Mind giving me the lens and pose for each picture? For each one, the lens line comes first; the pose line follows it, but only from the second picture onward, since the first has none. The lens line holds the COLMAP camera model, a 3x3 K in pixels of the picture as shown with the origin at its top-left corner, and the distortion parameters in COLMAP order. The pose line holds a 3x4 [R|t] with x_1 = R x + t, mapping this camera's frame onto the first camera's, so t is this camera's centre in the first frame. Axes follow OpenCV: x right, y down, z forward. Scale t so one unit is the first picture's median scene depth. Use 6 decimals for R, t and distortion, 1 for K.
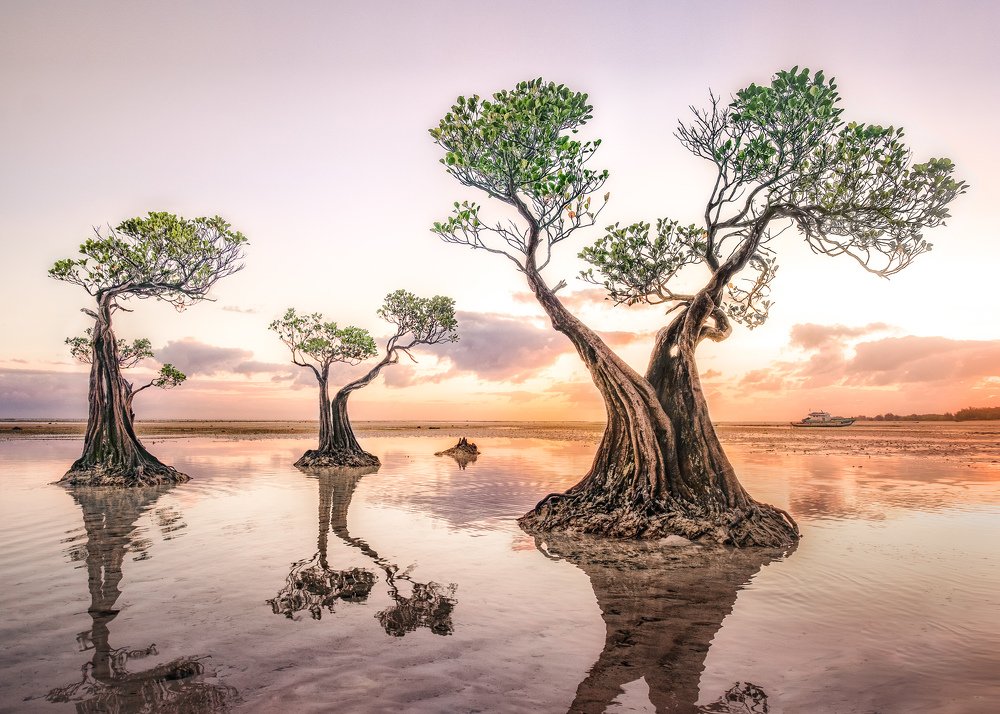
lens RADIAL K [[837.6, 0, 499.7], [0, 837.6, 358.0], [0, 0, 1]] dist [-0.002071, 0.003068]
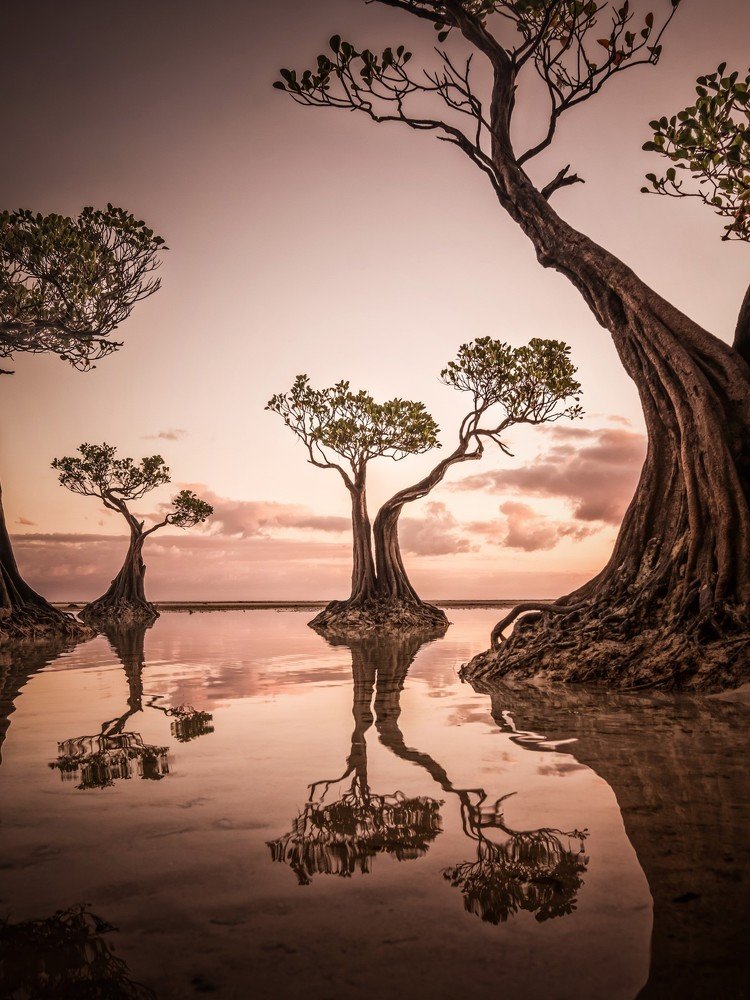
lens RADIAL K [[1226.0, 0, 375.1], [0, 1226.0, 499.7], [0, 0, 1]] dist [-0.000396, 0.000000]
pose [[0.945355, -0.039975, -0.323584, 0.181857], [0.036001, 0.999185, -0.018259, 0.099667], [0.324050, 0.005612, 0.946023, 0.290649]]
